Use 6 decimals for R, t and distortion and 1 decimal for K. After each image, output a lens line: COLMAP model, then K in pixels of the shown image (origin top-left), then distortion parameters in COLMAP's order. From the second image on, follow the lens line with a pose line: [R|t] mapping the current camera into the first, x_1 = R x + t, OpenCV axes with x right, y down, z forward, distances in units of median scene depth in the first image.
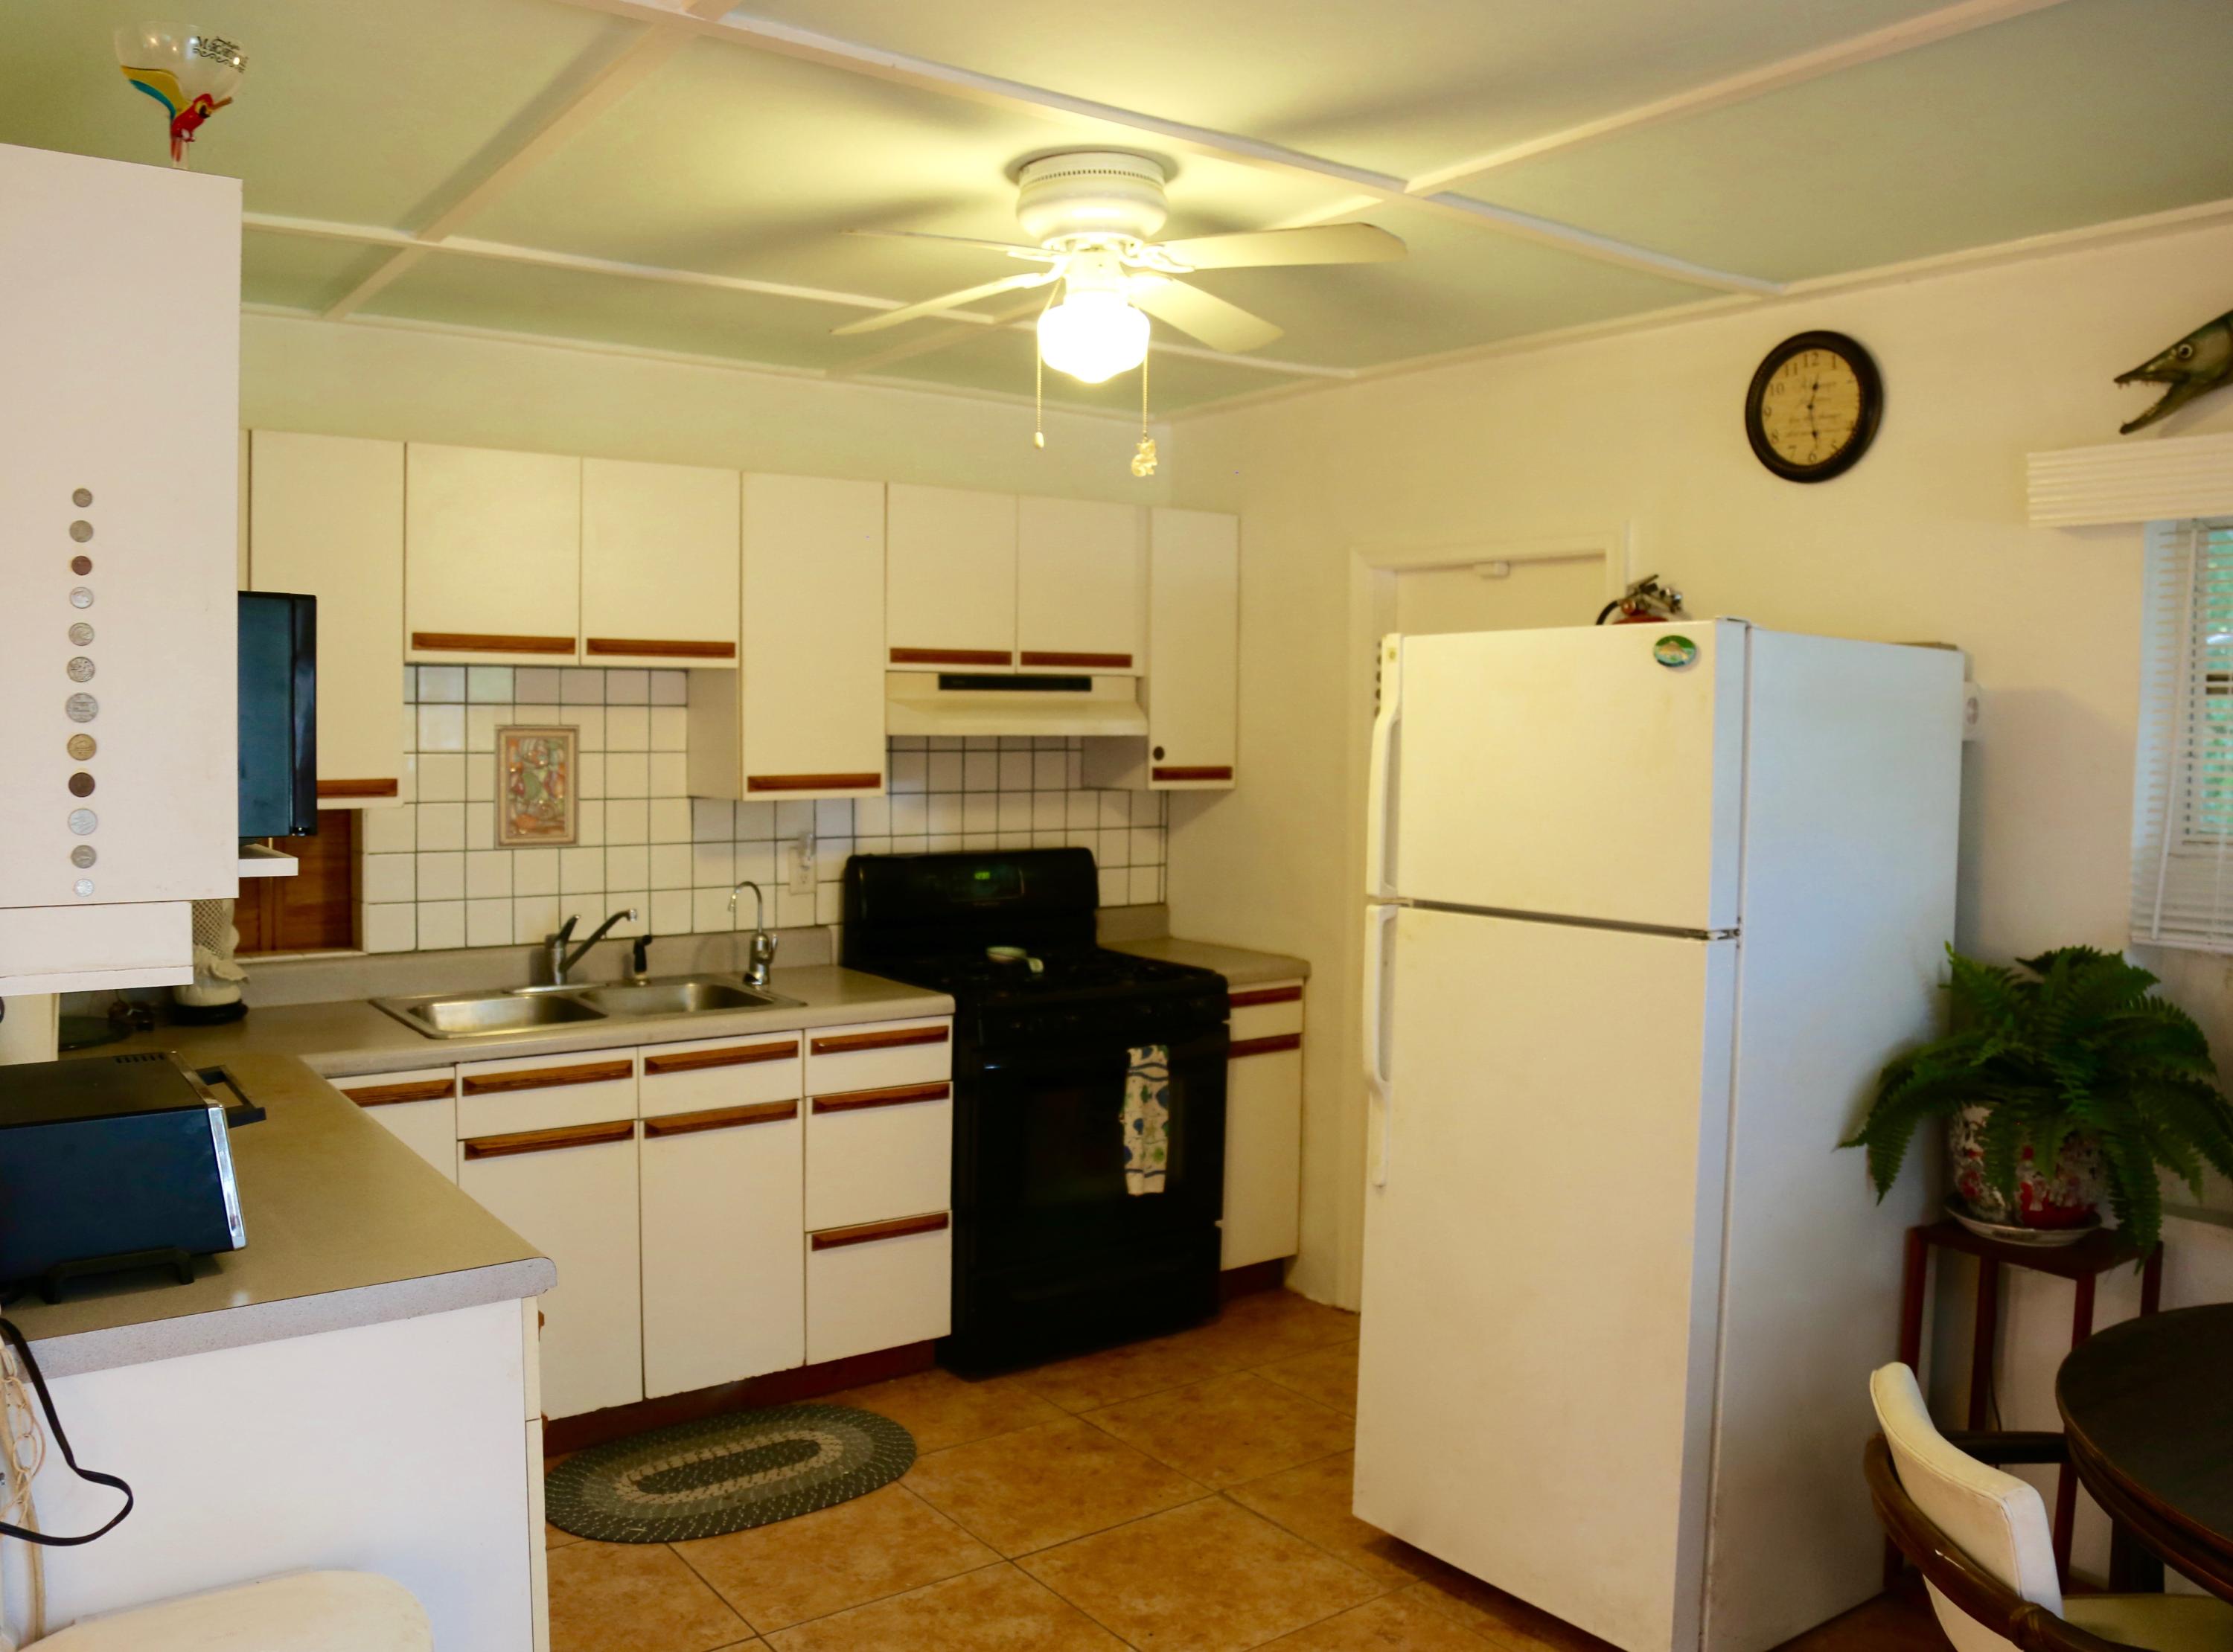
lens RADIAL K [[1745.1, 0, 1111.0], [0, 1745.1, 835.6], [0, 0, 1]] dist [-0.056183, 0.000312]
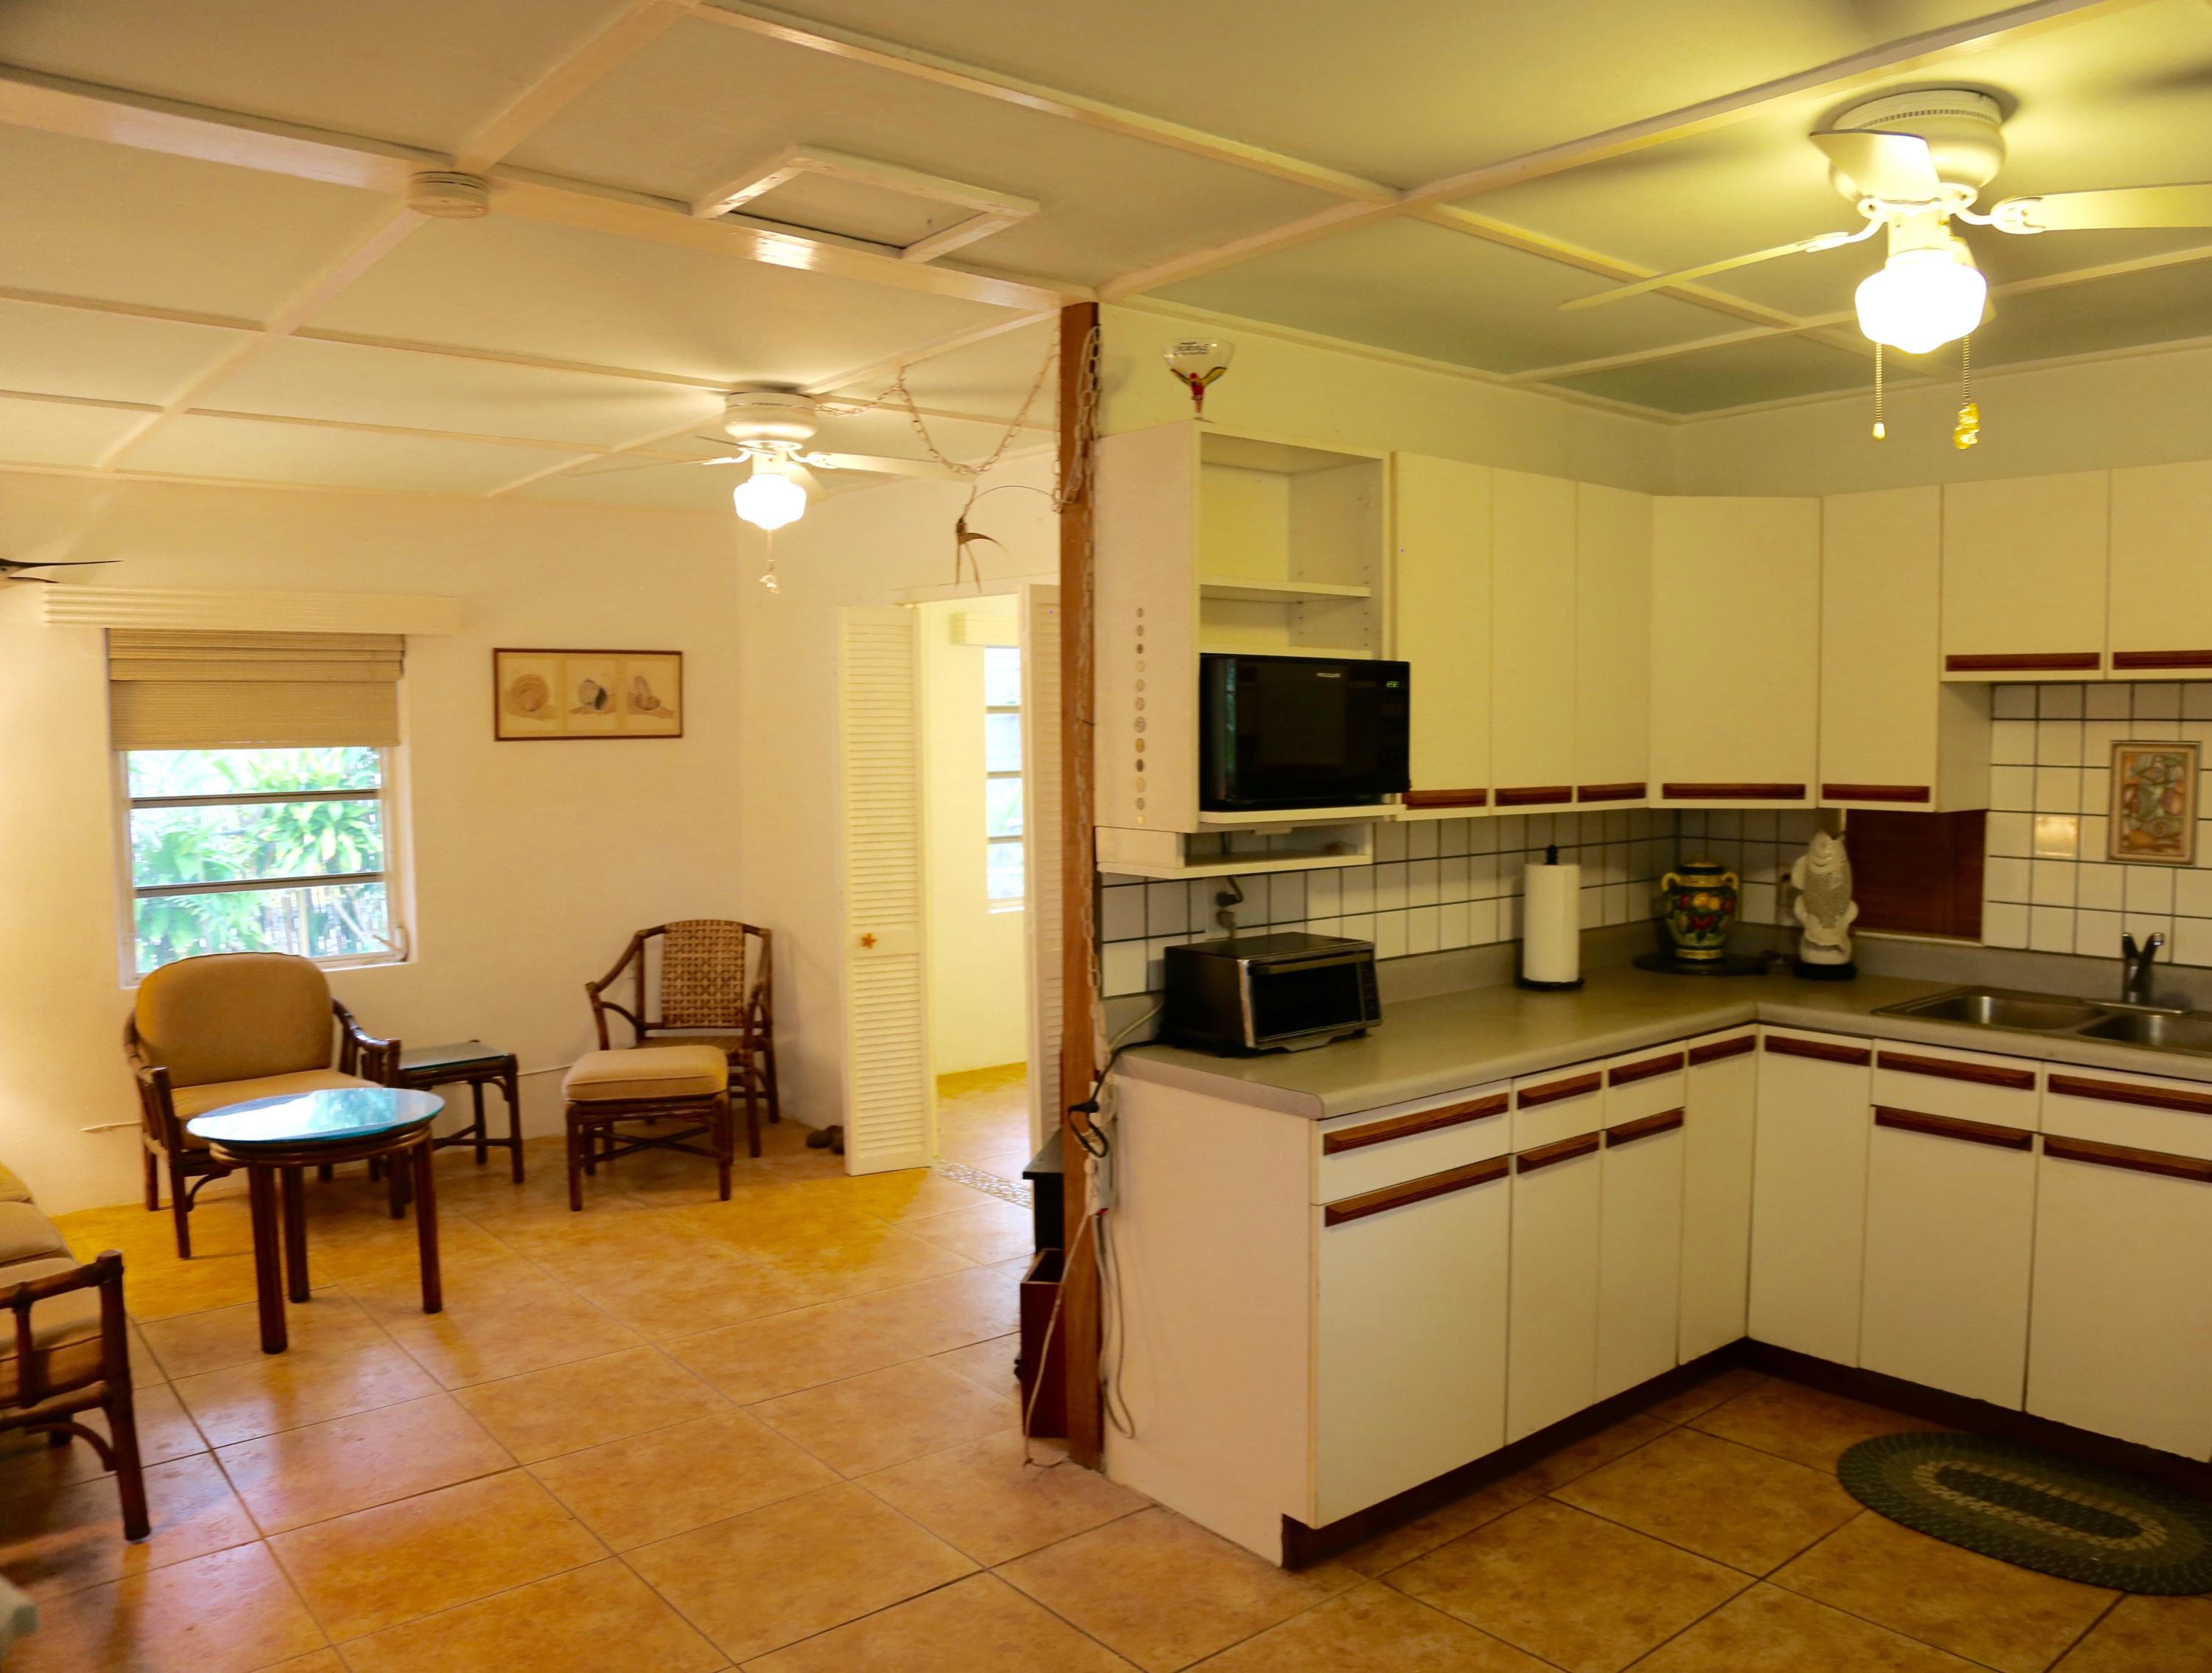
lens RADIAL K [[1686.7, 0, 1240.7], [0, 1686.7, 846.5], [0, 0, 1]] dist [-0.129969, 0.060652]
pose [[0.130749, 0.062322, -0.989455, 0.566979], [-0.064710, 0.996431, 0.054210, -0.022100], [0.989301, 0.056940, 0.134316, 0.393109]]
